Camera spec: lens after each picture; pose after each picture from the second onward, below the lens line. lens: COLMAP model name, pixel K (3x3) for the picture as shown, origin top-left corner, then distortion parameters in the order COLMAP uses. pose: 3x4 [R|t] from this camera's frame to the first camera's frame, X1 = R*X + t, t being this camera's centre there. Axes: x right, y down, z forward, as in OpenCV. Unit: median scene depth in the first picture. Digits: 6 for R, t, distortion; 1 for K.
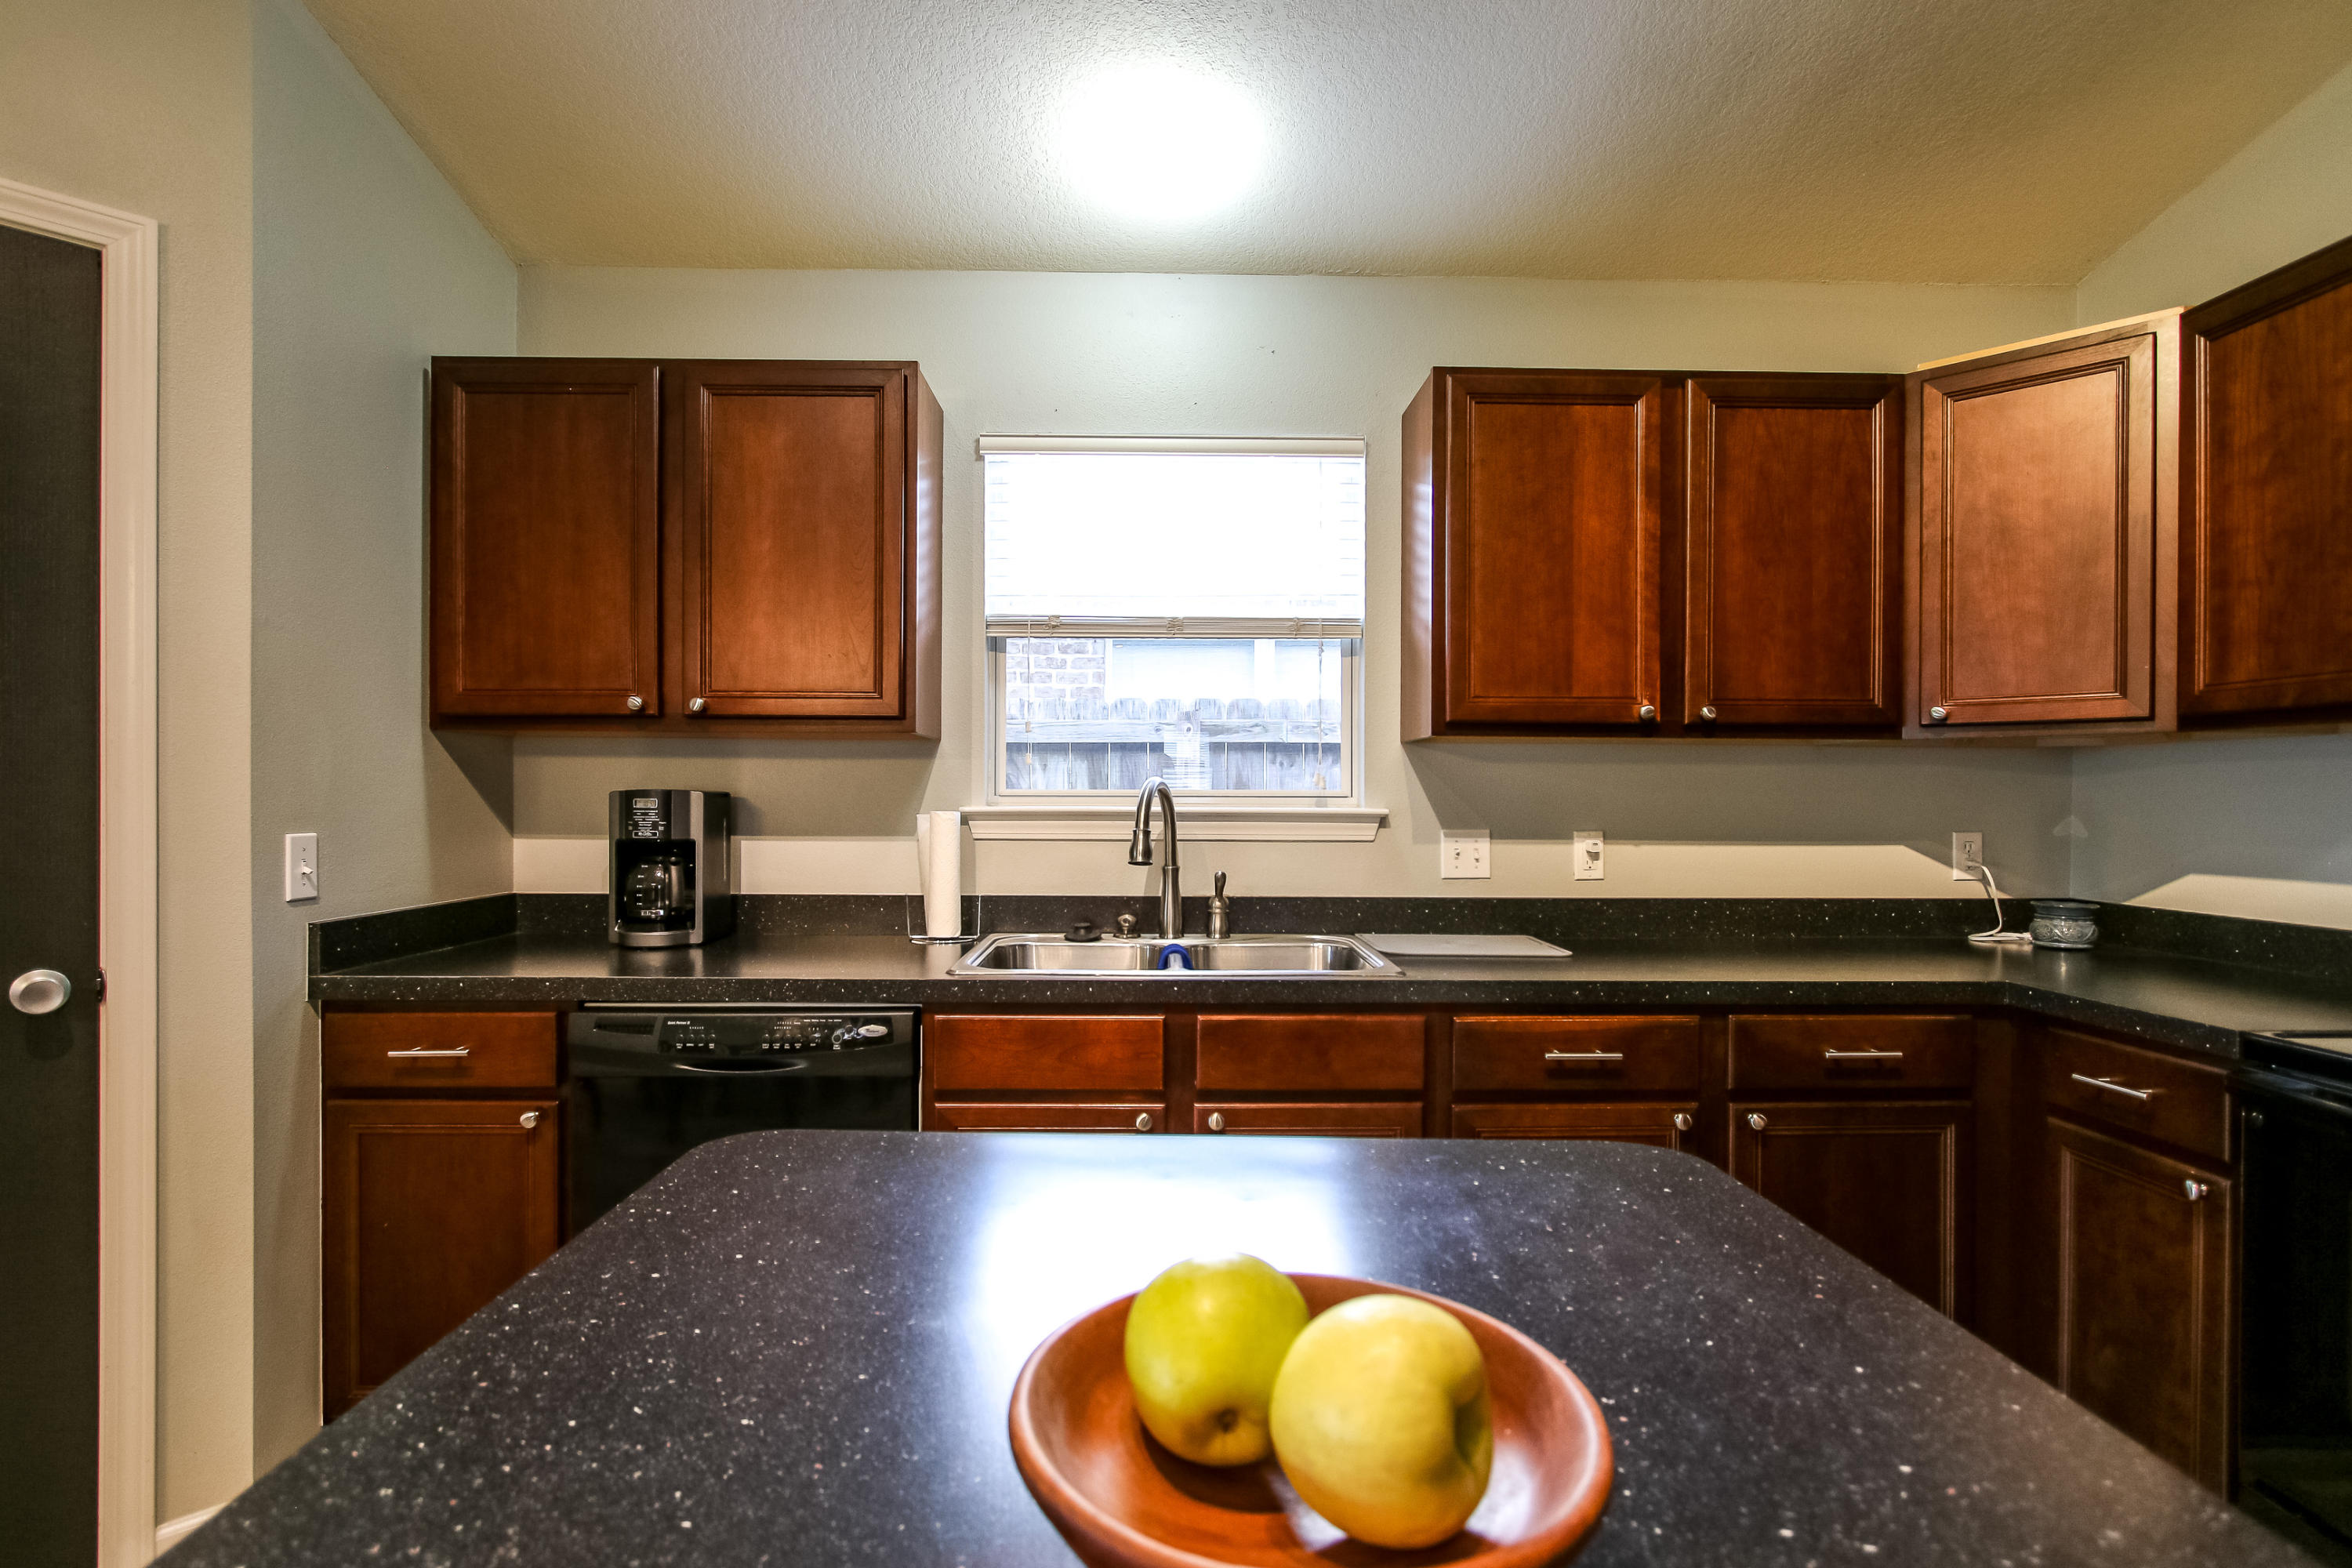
lens RADIAL K [[1093.9, 0, 1184.5], [0, 1093.9, 807.9], [0, 0, 1]] dist [-0.013360, 0.004314]
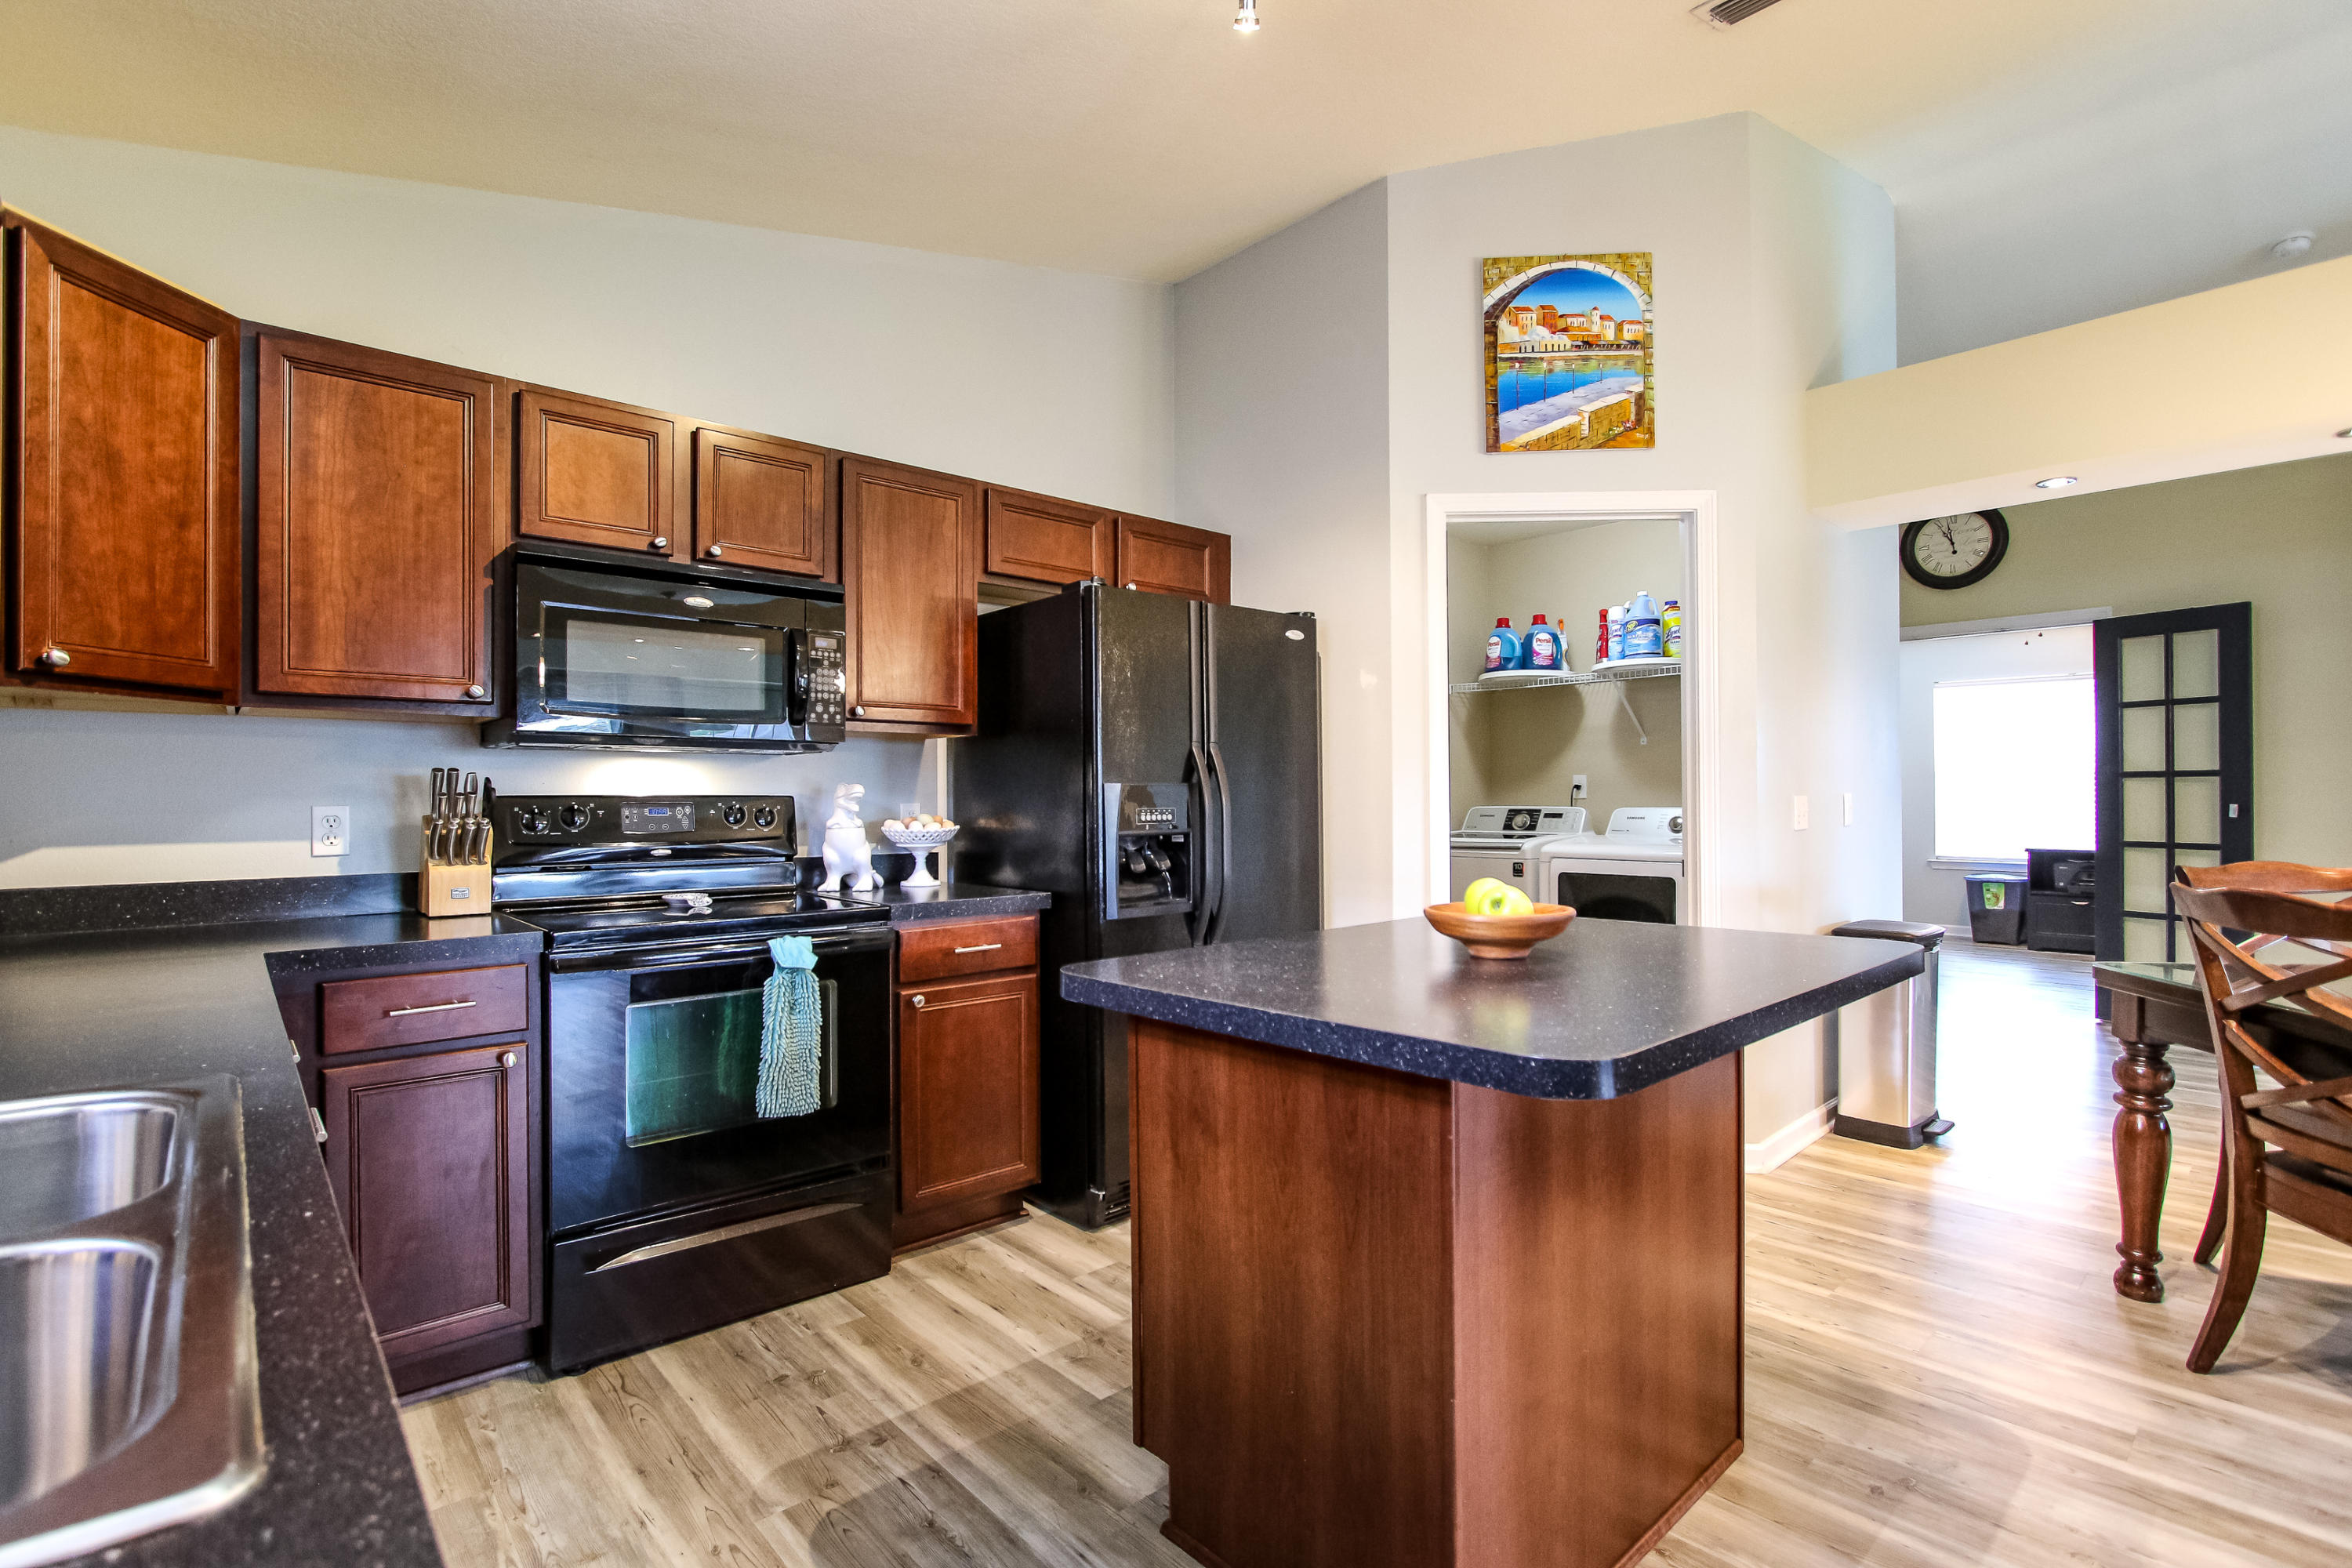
lens RADIAL K [[1093.9, 0, 1180.4], [0, 1093.9, 787.4], [0, 0, 1]] dist [-0.013360, 0.004314]
pose [[-0.657862, 0.000115, 0.753138, -0.434094], [0.003950, 0.999987, 0.003298, 0.009245], [-0.753128, 0.005144, -0.657854, 0.871021]]
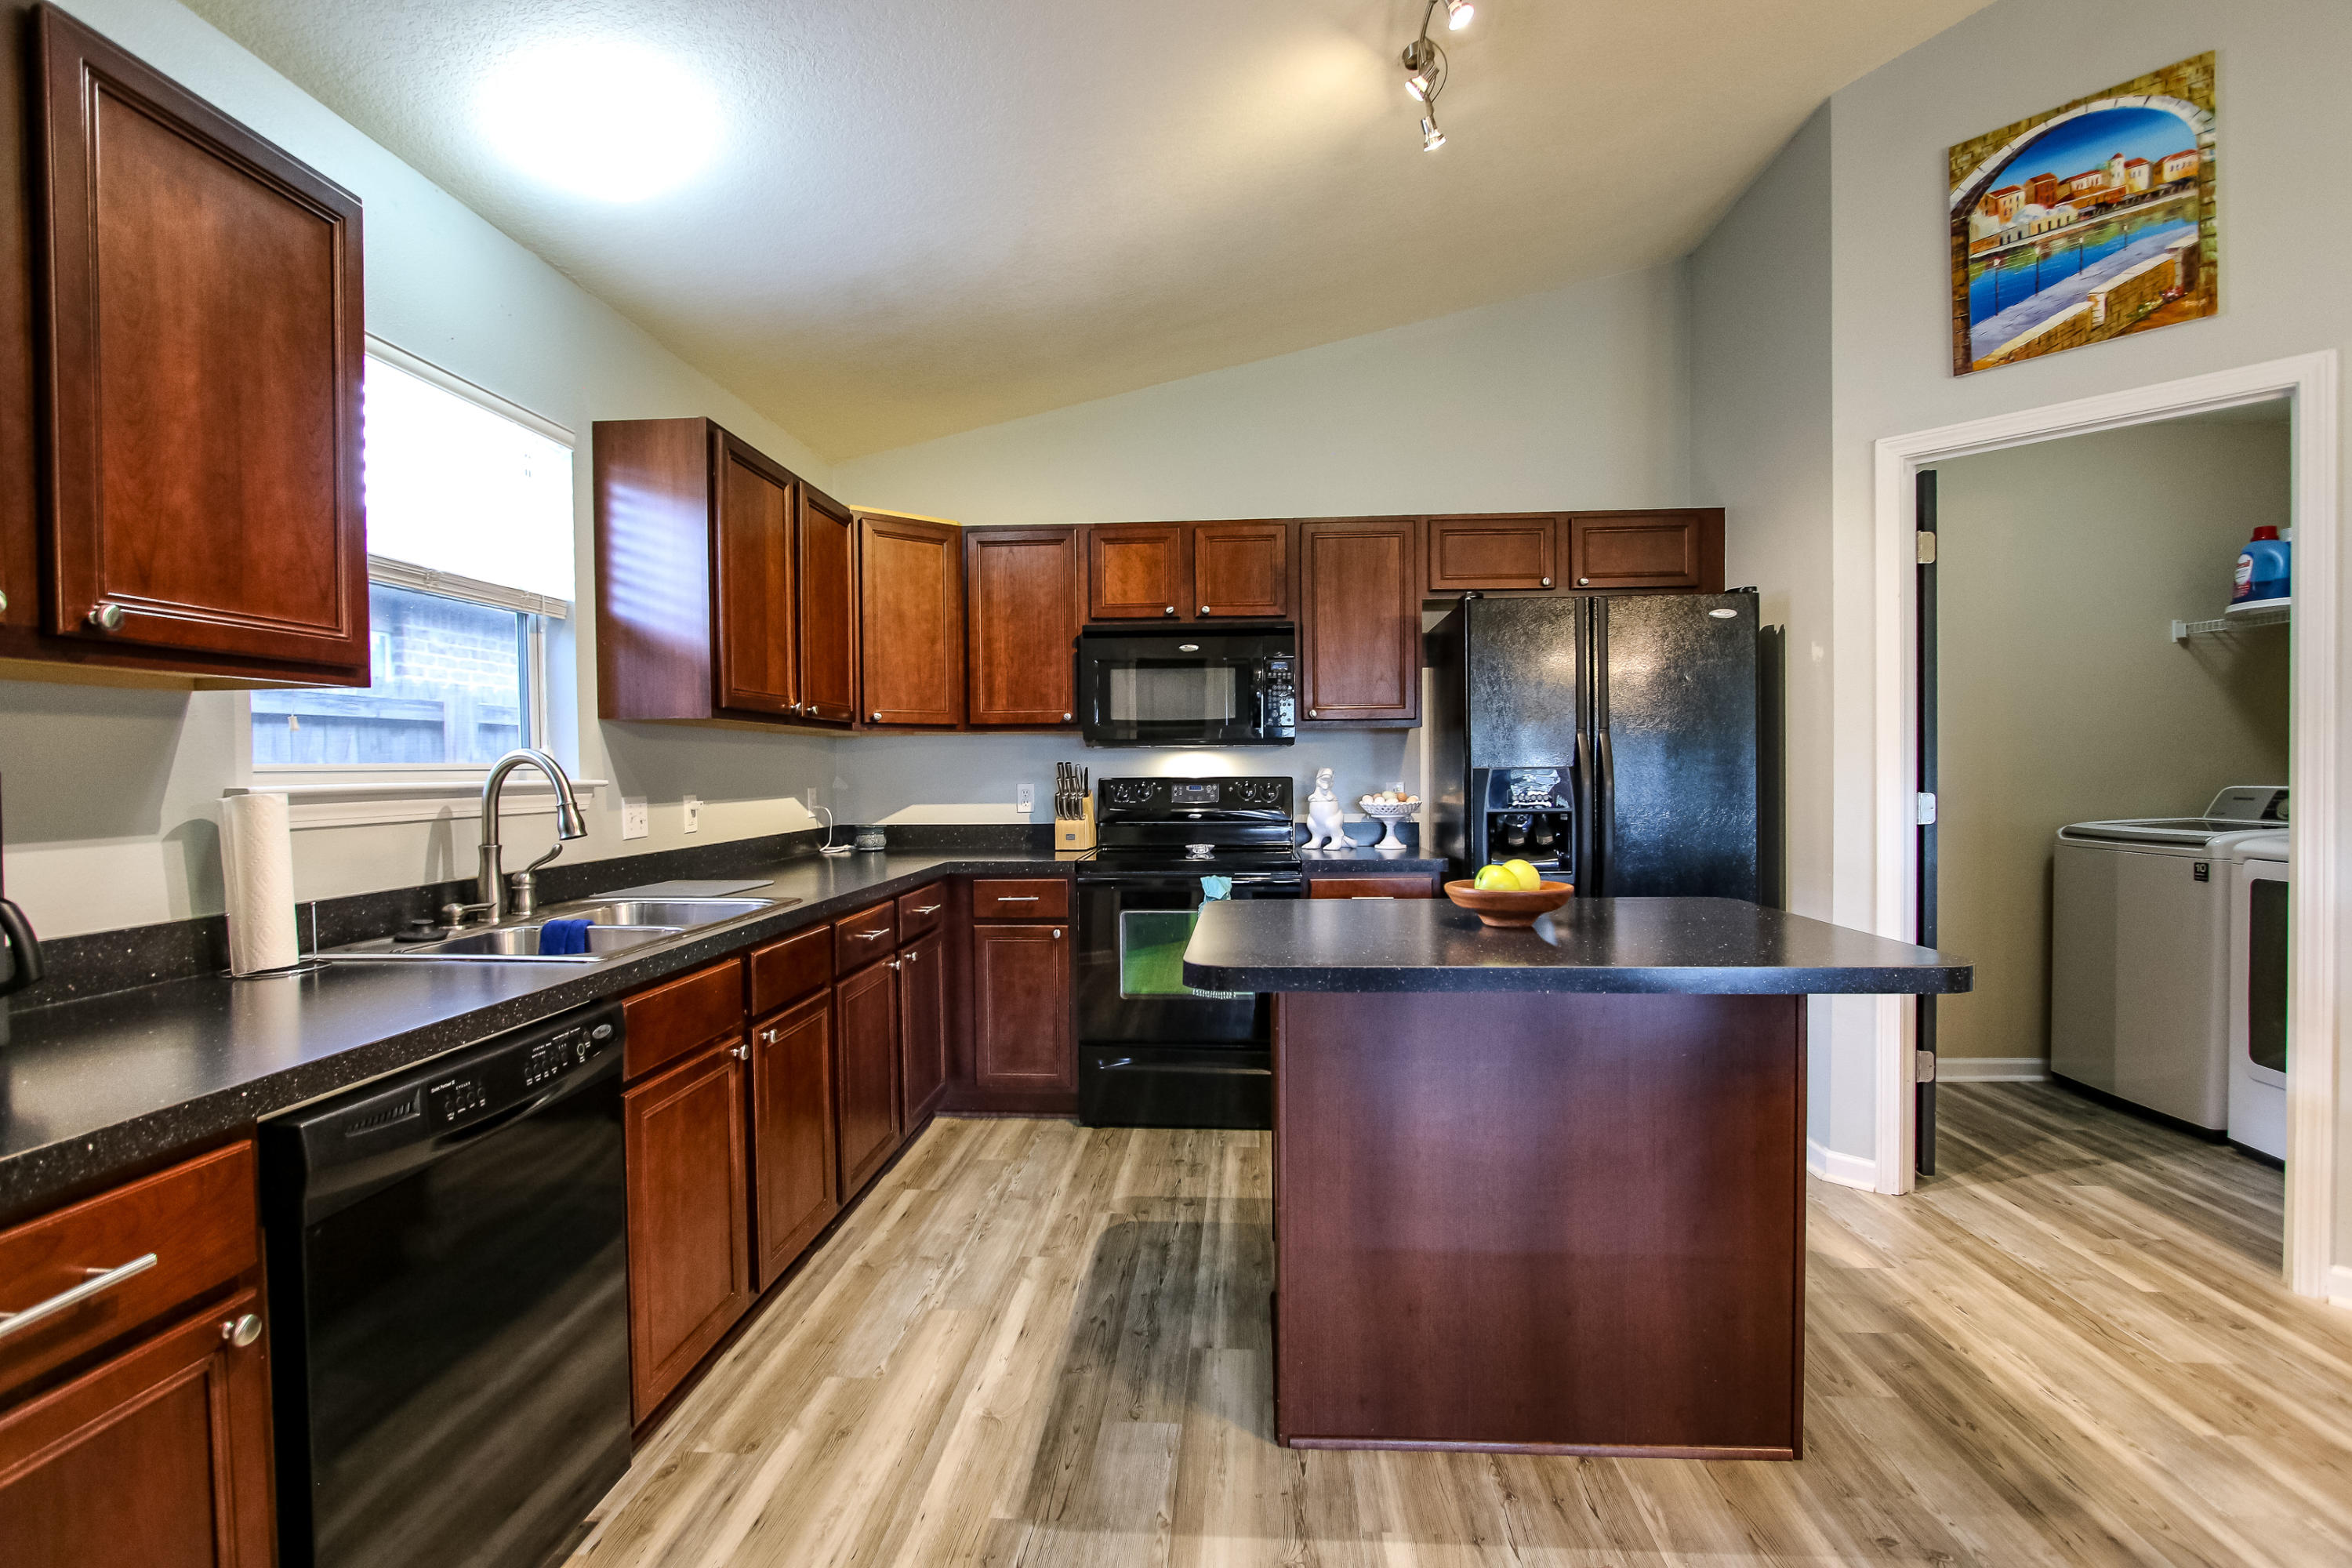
lens RADIAL K [[1093.9, 0, 1175.6], [0, 1093.9, 781.3], [0, 0, 1]] dist [-0.013360, 0.004314]
pose [[0.088604, -0.020906, 0.995847, -0.942160], [0.016851, 0.999668, 0.019487, -0.009473], [-0.995924, 0.015054, 0.088927, 0.371001]]
